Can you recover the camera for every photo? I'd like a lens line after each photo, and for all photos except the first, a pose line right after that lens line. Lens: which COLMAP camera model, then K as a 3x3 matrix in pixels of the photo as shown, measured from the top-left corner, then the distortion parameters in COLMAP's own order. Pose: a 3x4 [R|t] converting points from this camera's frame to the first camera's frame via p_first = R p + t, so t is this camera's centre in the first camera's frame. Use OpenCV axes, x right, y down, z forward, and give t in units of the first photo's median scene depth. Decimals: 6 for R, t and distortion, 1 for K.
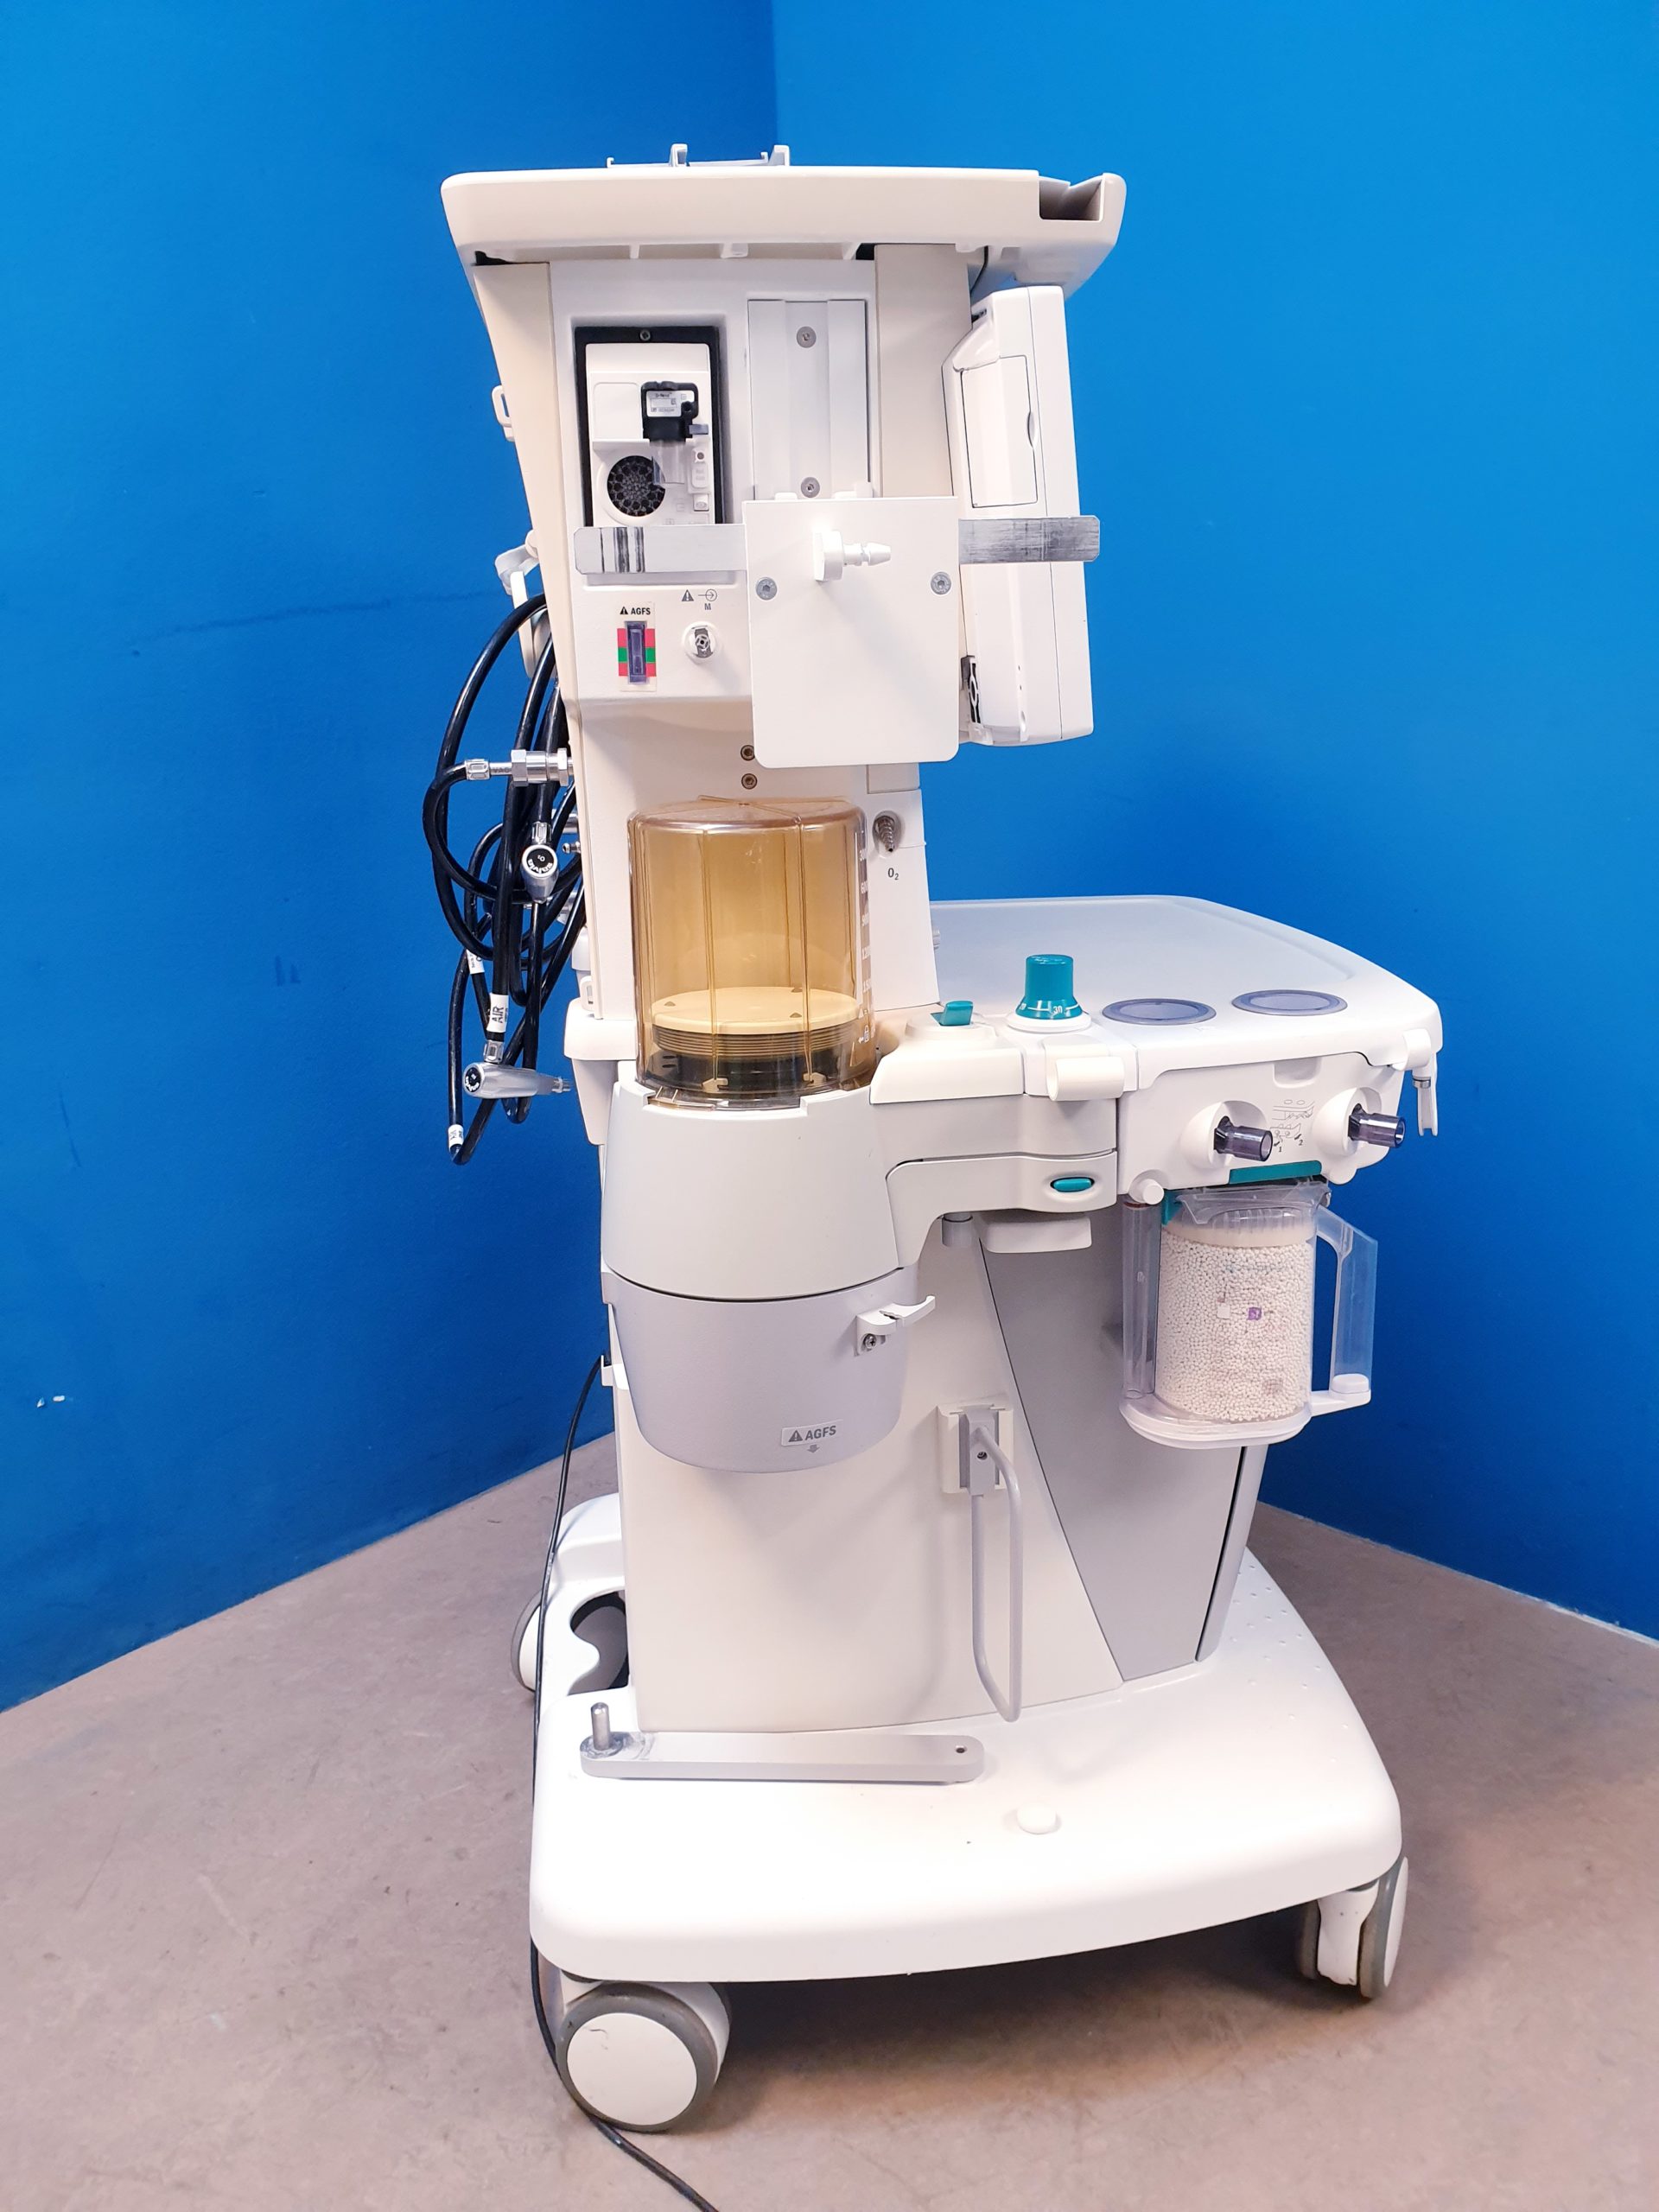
lens RADIAL K [[1635.0, 0, 829.5], [0, 1635.0, 1106.0], [0, 0, 1]] dist [-0.001145, -0.005786]
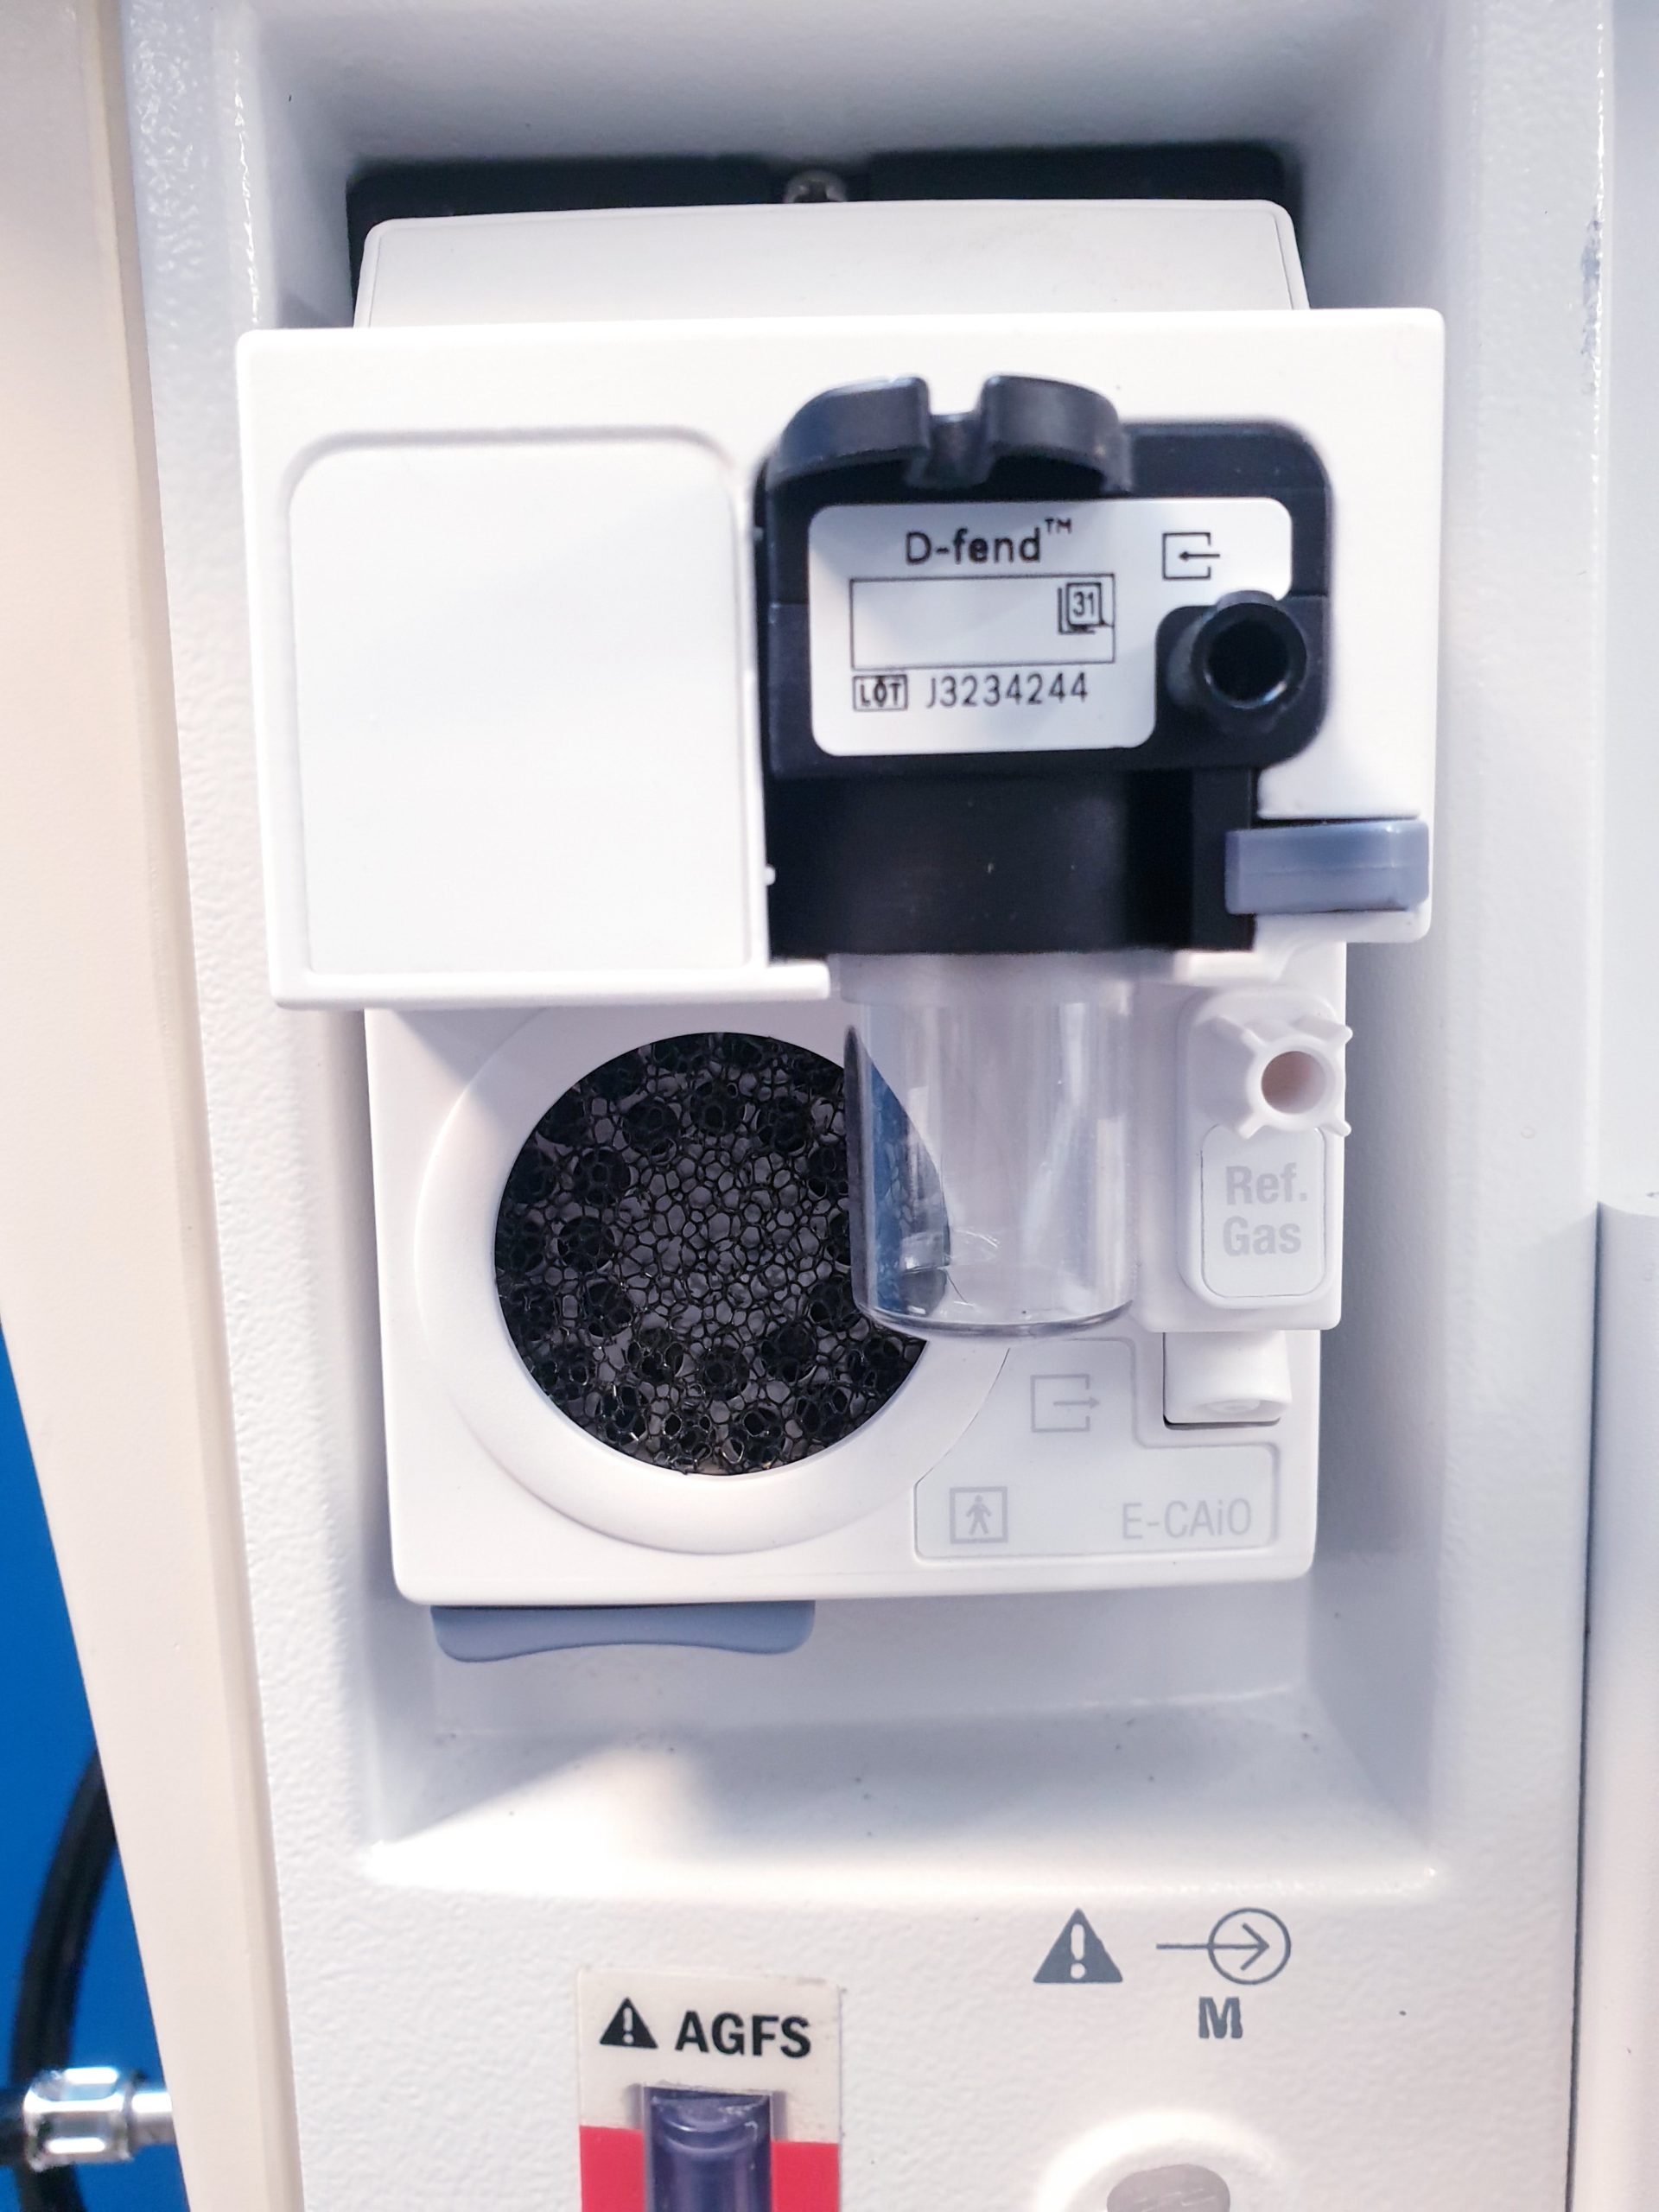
lens RADIAL K [[1661.0, 0, 829.5], [0, 1661.0, 1106.0], [0, 0, 1]] dist [0.009710, -0.012553]
pose [[0.993968, 0.009934, -0.109224, -0.095857], [-0.025720, 0.989231, -0.144087, -0.372616], [0.106616, 0.146027, 0.983519, 0.872041]]
